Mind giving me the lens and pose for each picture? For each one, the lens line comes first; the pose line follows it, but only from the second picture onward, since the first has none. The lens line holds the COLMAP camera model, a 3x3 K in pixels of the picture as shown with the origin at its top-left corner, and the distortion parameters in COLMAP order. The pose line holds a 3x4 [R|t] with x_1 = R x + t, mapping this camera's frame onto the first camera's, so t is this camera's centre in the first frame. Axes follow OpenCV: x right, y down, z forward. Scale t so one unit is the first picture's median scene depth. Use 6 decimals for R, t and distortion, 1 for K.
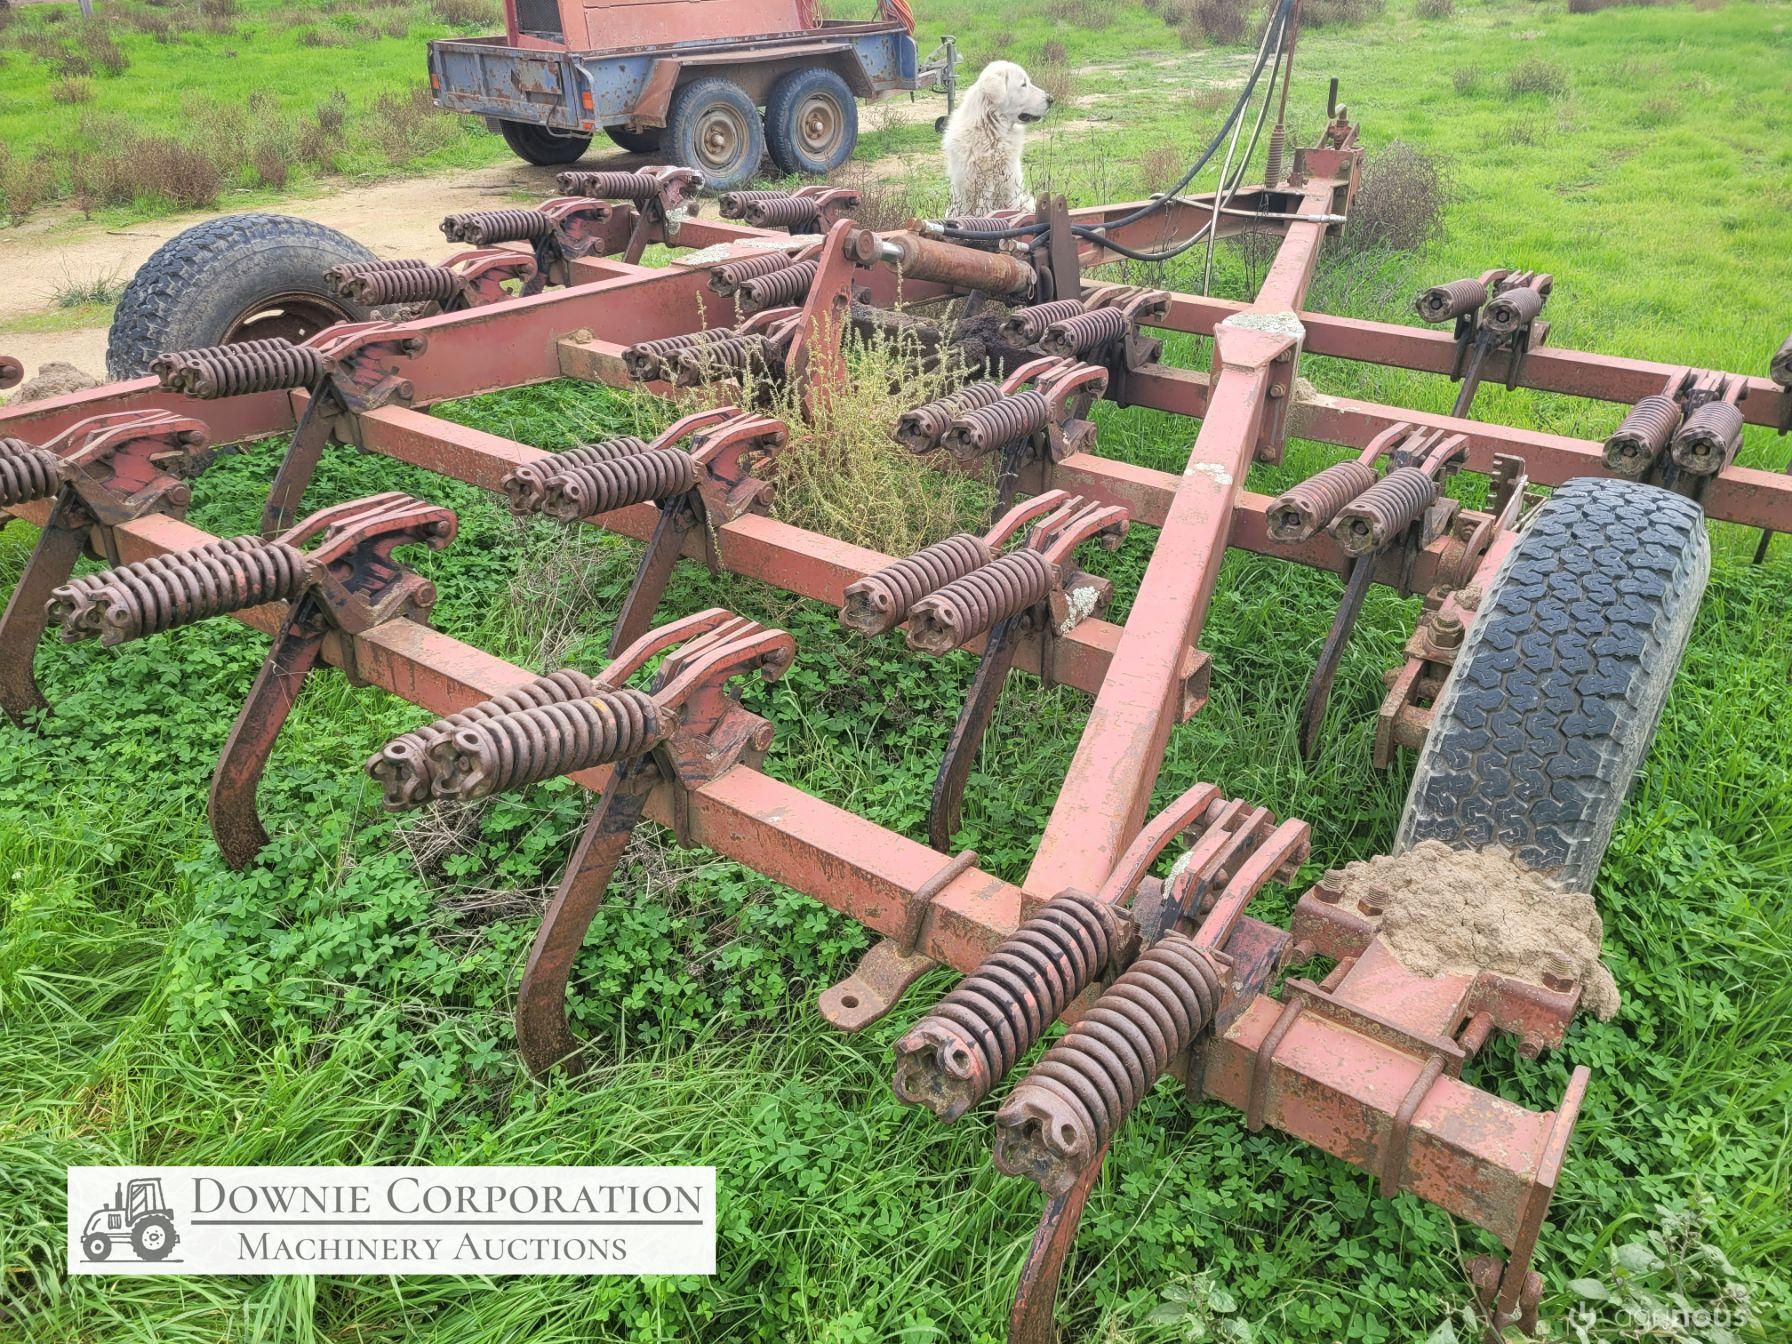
lens RADIAL K [[1350.4, 0, 883.5], [0, 1350.4, 661.4], [0, 0, 1]] dist [0.055700, -0.038556]
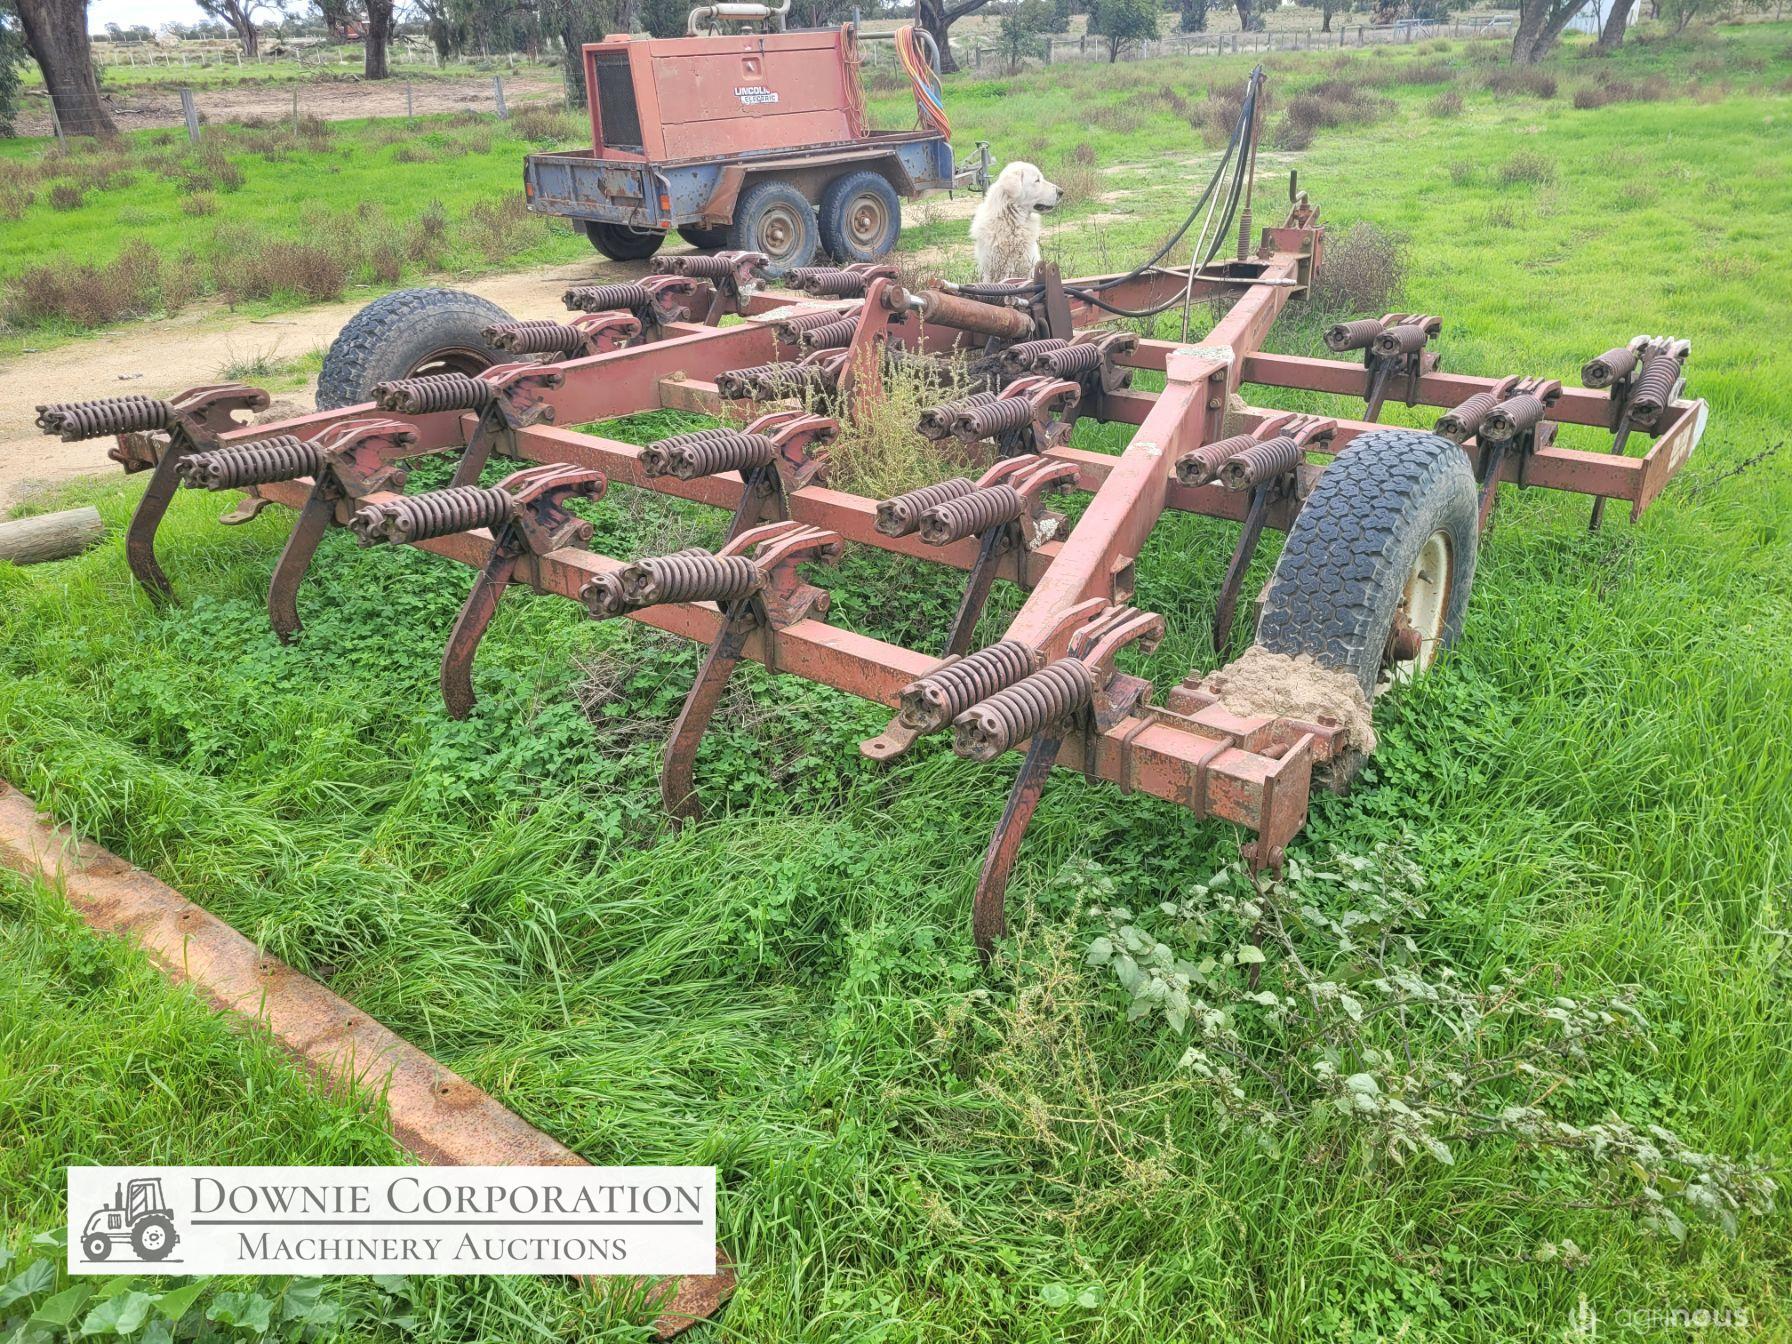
lens RADIAL K [[1364.2, 0, 896.0], [0, 1364.2, 672.0], [0, 0, 1]] dist [0.057063, -0.040602]
pose [[0.999532, -0.007677, -0.029608, 0.022593], [0.005817, 0.998033, -0.062414, 0.144110], [0.030029, 0.062213, 0.997611, -0.315606]]
